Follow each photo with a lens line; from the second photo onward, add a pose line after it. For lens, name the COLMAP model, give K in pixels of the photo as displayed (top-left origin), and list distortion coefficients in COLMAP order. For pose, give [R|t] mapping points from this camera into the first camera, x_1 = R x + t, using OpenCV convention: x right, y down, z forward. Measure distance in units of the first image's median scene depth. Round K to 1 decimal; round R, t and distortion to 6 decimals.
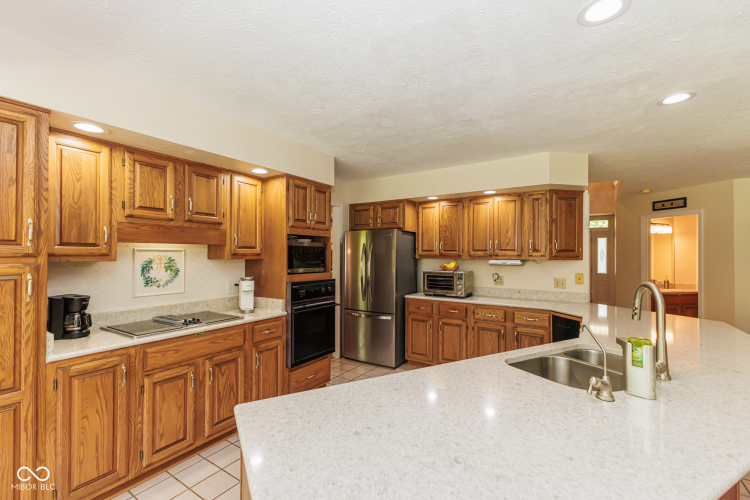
lens RADIAL K [[326.4, 0, 376.8], [0, 326.4, 250.2], [0, 0, 1]] dist [0.001890, 0.000107]
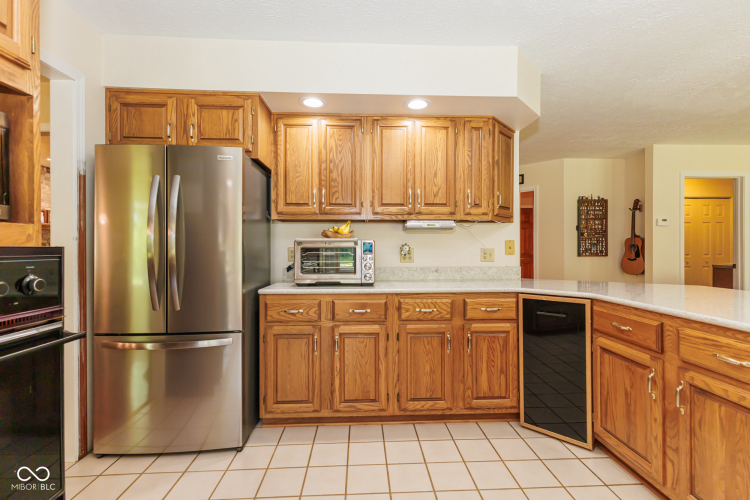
lens RADIAL K [[326.4, 0, 376.8], [0, 326.4, 250.2], [0, 0, 1]] dist [0.001890, 0.000107]
pose [[0.797080, -0.007948, 0.603821, -0.071426], [-0.002009, 0.999873, 0.015814, 0.073506], [-0.603870, -0.013818, 0.796963, 0.523834]]
